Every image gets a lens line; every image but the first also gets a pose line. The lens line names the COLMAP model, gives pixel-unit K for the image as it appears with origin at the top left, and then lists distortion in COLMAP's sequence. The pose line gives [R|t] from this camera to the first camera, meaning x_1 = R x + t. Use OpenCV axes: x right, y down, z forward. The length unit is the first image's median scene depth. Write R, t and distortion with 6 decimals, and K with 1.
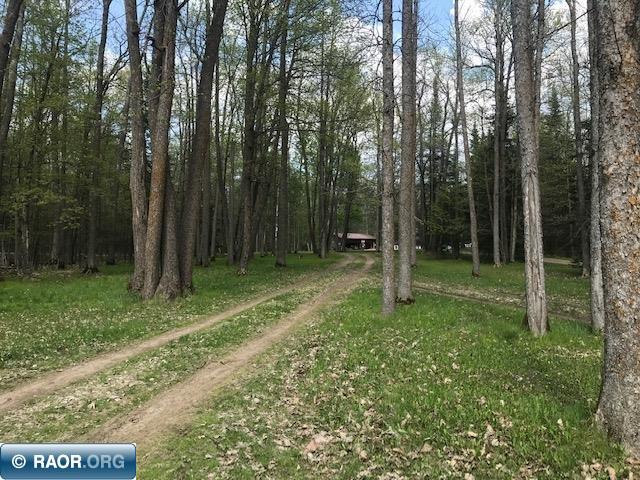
lens RADIAL K [[517.0, 0, 319.6], [0, 517.0, 236.9], [0, 0, 1]] dist [0.017142, -0.010403]
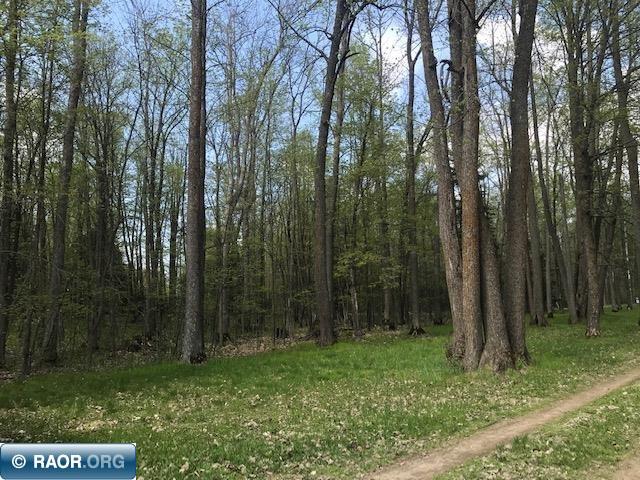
lens RADIAL K [[517.0, 0, 316.9], [0, 517.0, 235.2], [0, 0, 1]] dist [0.017142, -0.010403]
pose [[0.812718, -0.114838, -0.571228, -0.023552], [0.050207, 0.990541, -0.127702, 0.001389], [0.580490, 0.075106, 0.810796, 0.109377]]
